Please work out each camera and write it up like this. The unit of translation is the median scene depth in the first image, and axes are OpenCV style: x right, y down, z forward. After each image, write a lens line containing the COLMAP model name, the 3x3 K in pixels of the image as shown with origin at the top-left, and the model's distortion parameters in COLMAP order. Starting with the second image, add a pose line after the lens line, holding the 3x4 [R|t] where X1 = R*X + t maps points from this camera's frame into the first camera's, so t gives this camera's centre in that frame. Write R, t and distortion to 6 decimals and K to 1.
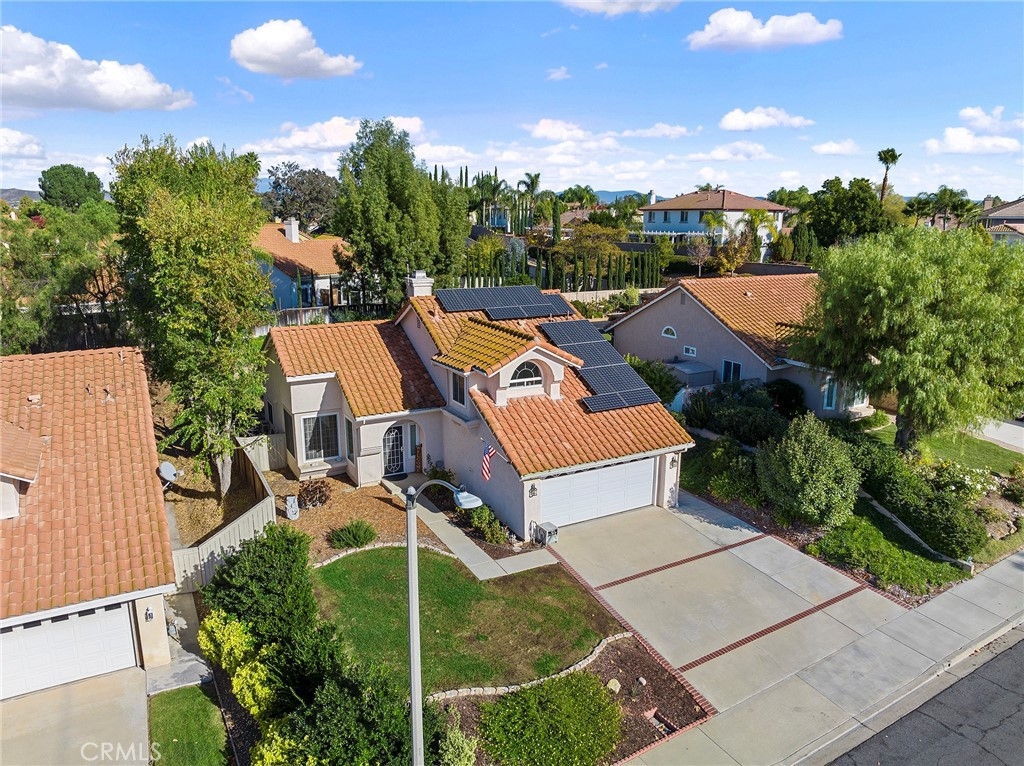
lens RADIAL K [[720.8, 0, 514.6], [0, 720.8, 386.4], [0, 0, 1]] dist [-0.041030, 0.008511]
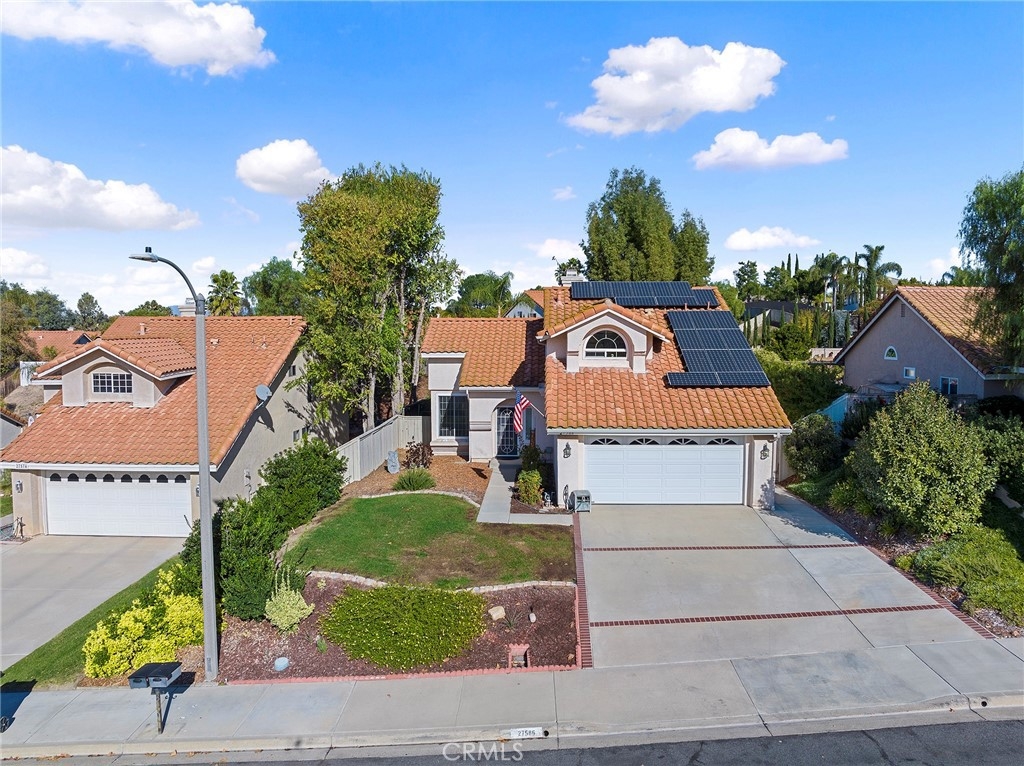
lens RADIAL K [[720.8, 0, 516.9], [0, 720.8, 380.7], [0, 0, 1]] dist [-0.041030, 0.008511]
pose [[0.858428, 0.030077, -0.512051, 0.396025], [-0.114646, 0.984275, -0.134382, 0.169187], [0.499957, 0.174062, 0.848378, 0.147088]]
